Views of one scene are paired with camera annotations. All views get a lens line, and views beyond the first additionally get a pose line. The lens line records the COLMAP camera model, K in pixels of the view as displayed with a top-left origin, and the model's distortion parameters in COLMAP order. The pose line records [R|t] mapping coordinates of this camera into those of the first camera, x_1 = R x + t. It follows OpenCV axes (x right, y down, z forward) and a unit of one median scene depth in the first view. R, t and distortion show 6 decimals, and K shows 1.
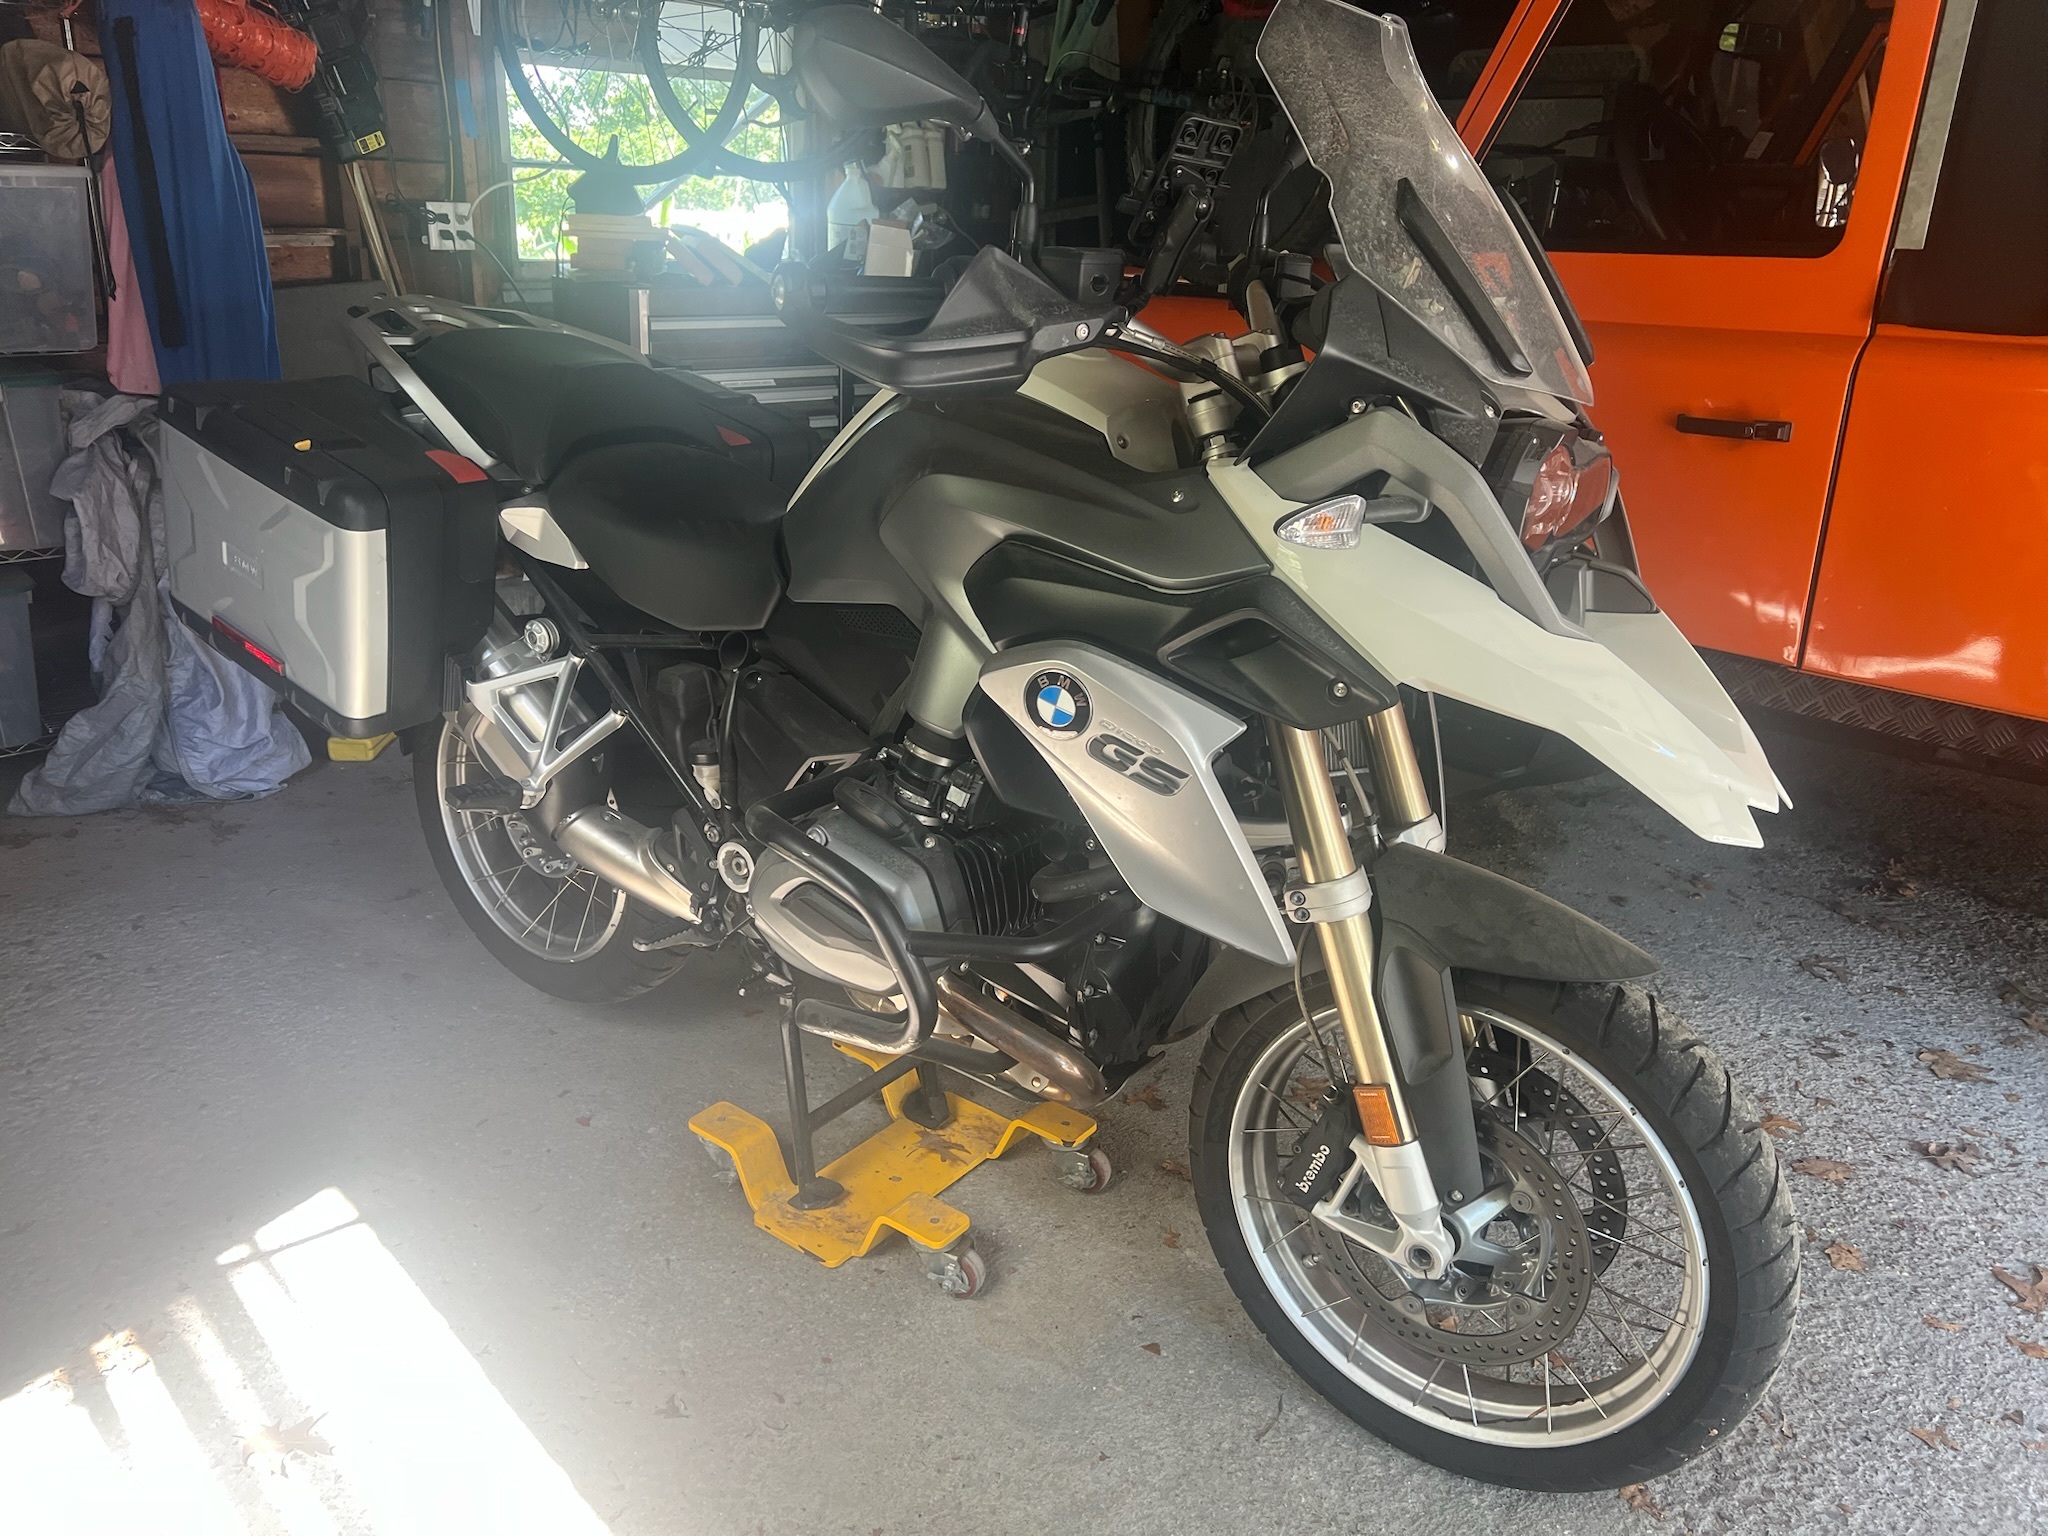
lens RADIAL K [[1556.6, 0, 1034.9], [0, 1556.6, 768.1], [0, 0, 1]] dist [0.029848, -0.045410]
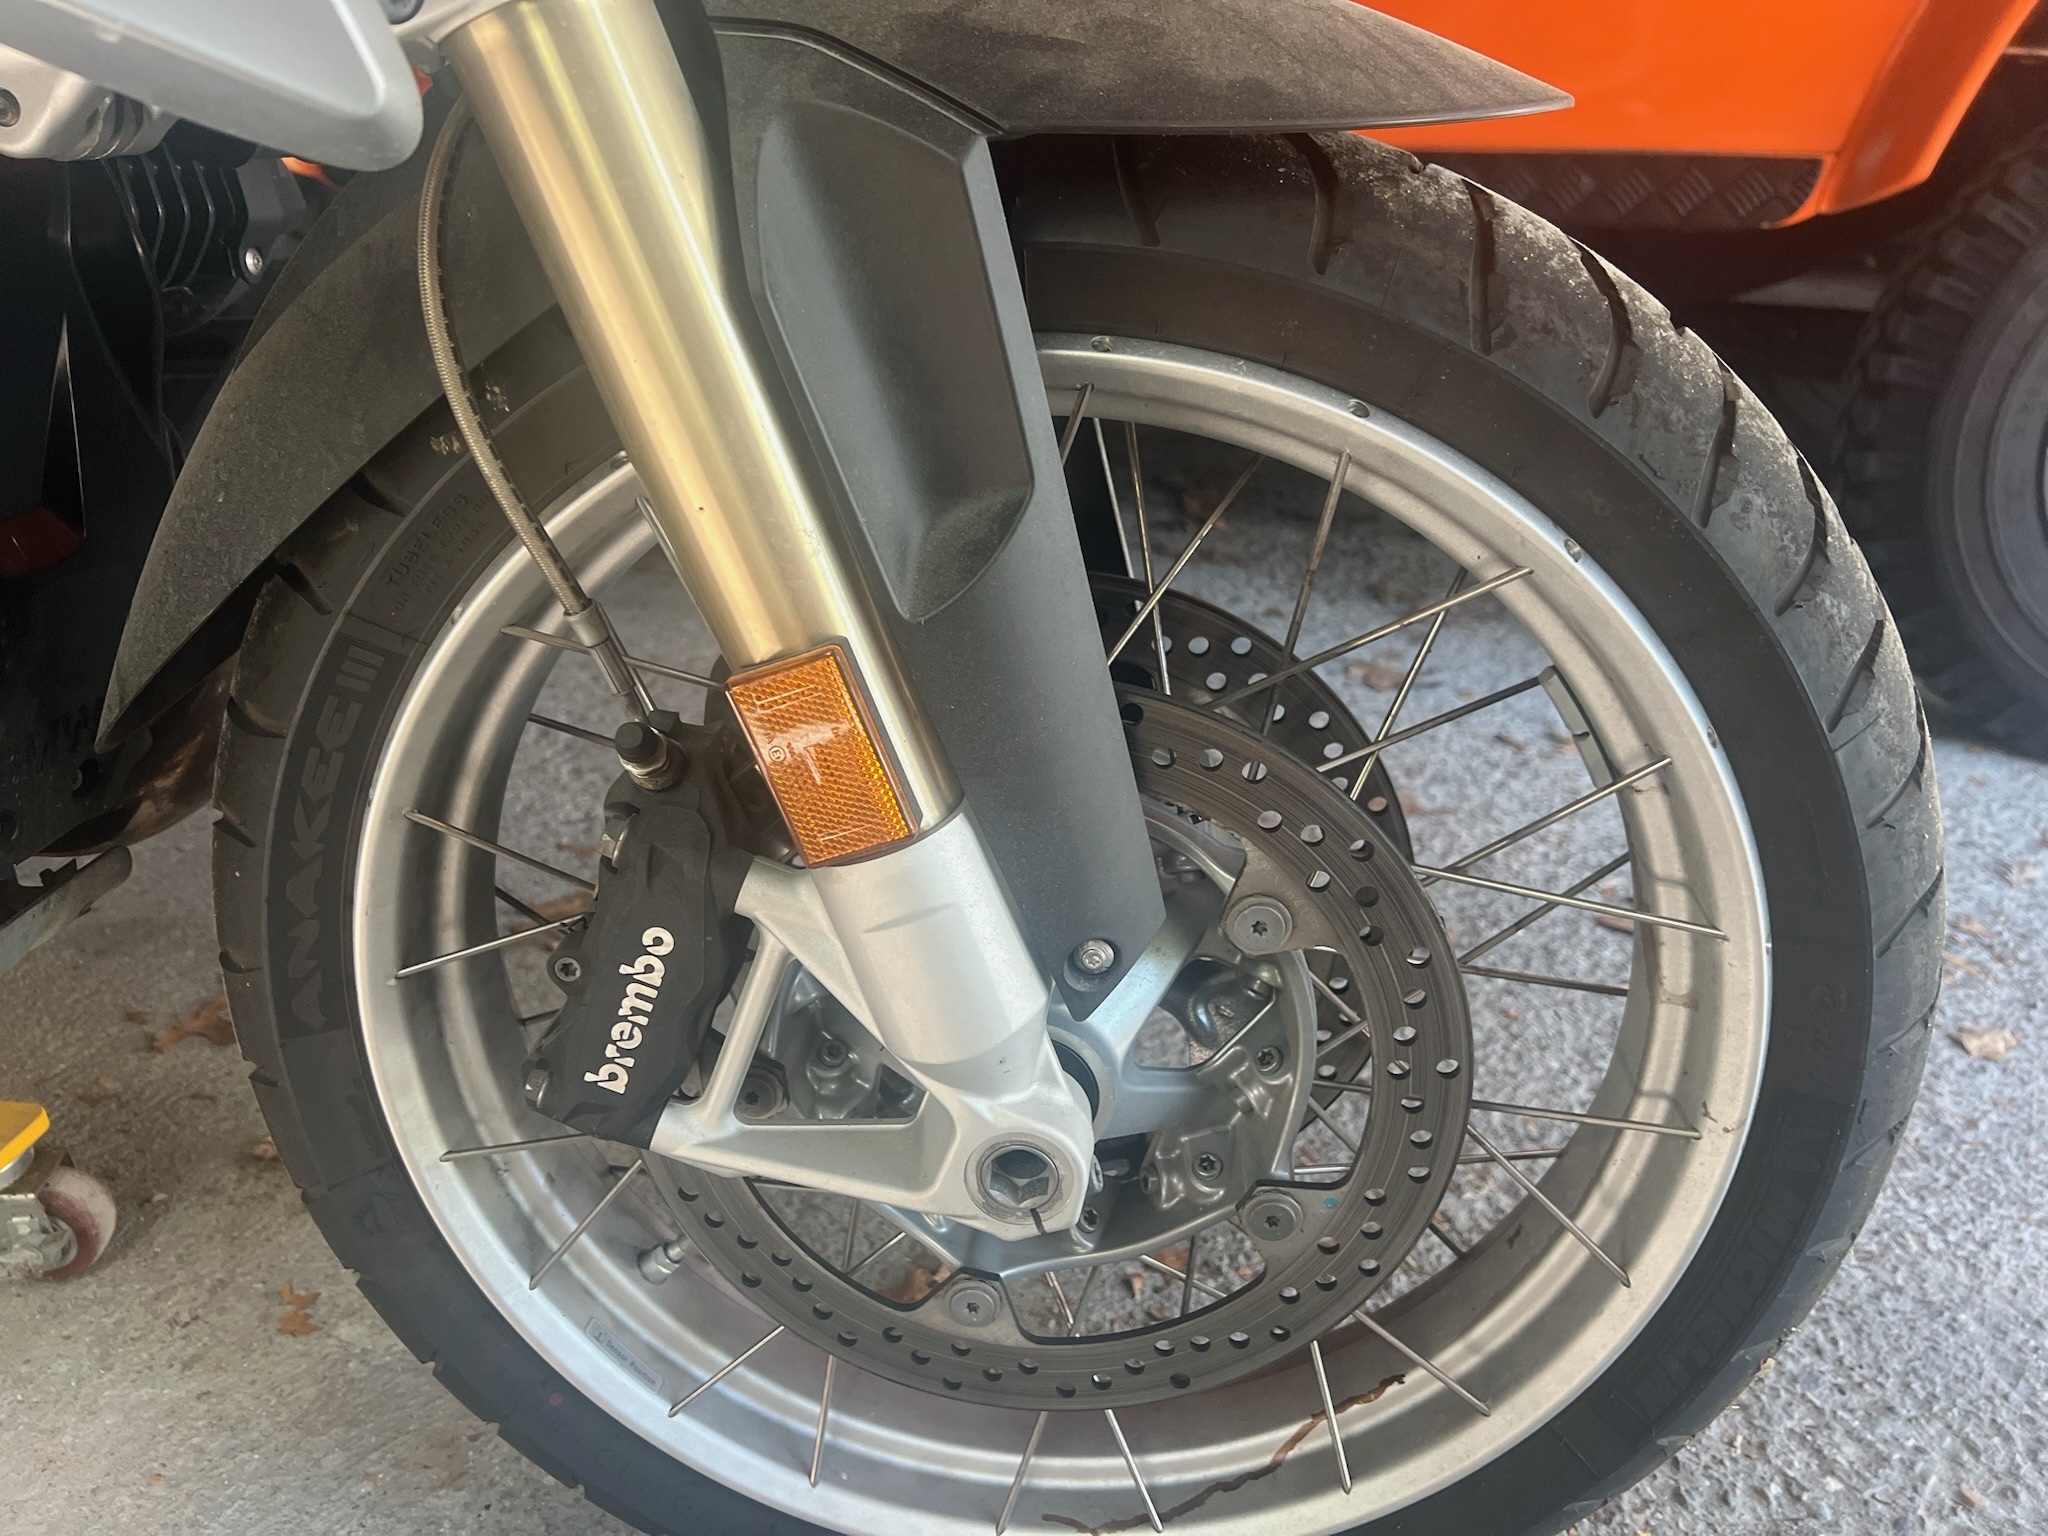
lens RADIAL K [[1556.6, 0, 1019.8], [0, 1556.6, 770.3], [0, 0, 1]] dist [0.029848, -0.045410]
pose [[0.867788, -0.202906, 0.453622, 0.115926], [0.170485, 0.979001, 0.111767, 0.190760], [-0.466775, -0.019654, 0.884158, 0.699750]]
